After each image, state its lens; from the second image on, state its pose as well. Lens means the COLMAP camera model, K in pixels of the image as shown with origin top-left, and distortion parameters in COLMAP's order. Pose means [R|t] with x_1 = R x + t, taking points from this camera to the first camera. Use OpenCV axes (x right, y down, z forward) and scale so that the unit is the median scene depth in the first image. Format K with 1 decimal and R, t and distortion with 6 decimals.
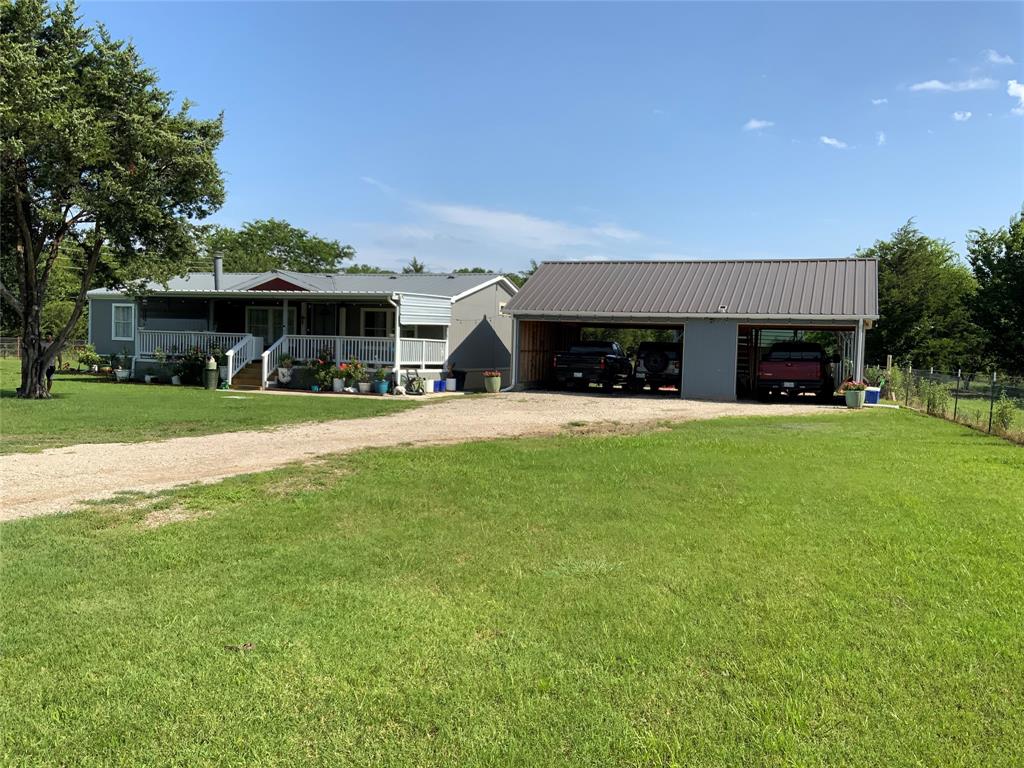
lens RADIAL K [[852.4, 0, 512.0], [0, 852.4, 384.0], [0, 0, 1]] dist [0.145270, -0.270844]
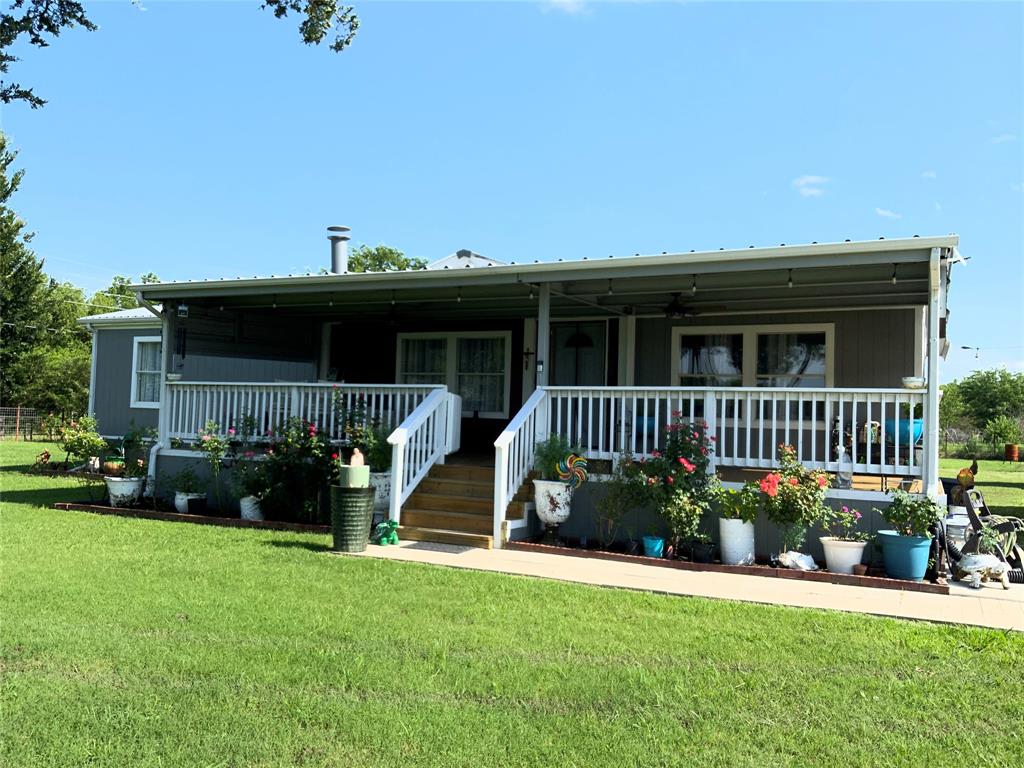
lens RADIAL K [[852.4, 0, 512.0], [0, 852.4, 384.0], [0, 0, 1]] dist [0.145270, -0.270844]
pose [[0.997223, -0.004347, -0.074347, -0.251348], [-0.001845, 0.996547, -0.083011, -0.028369], [0.074452, 0.082917, 0.993771, 0.642586]]
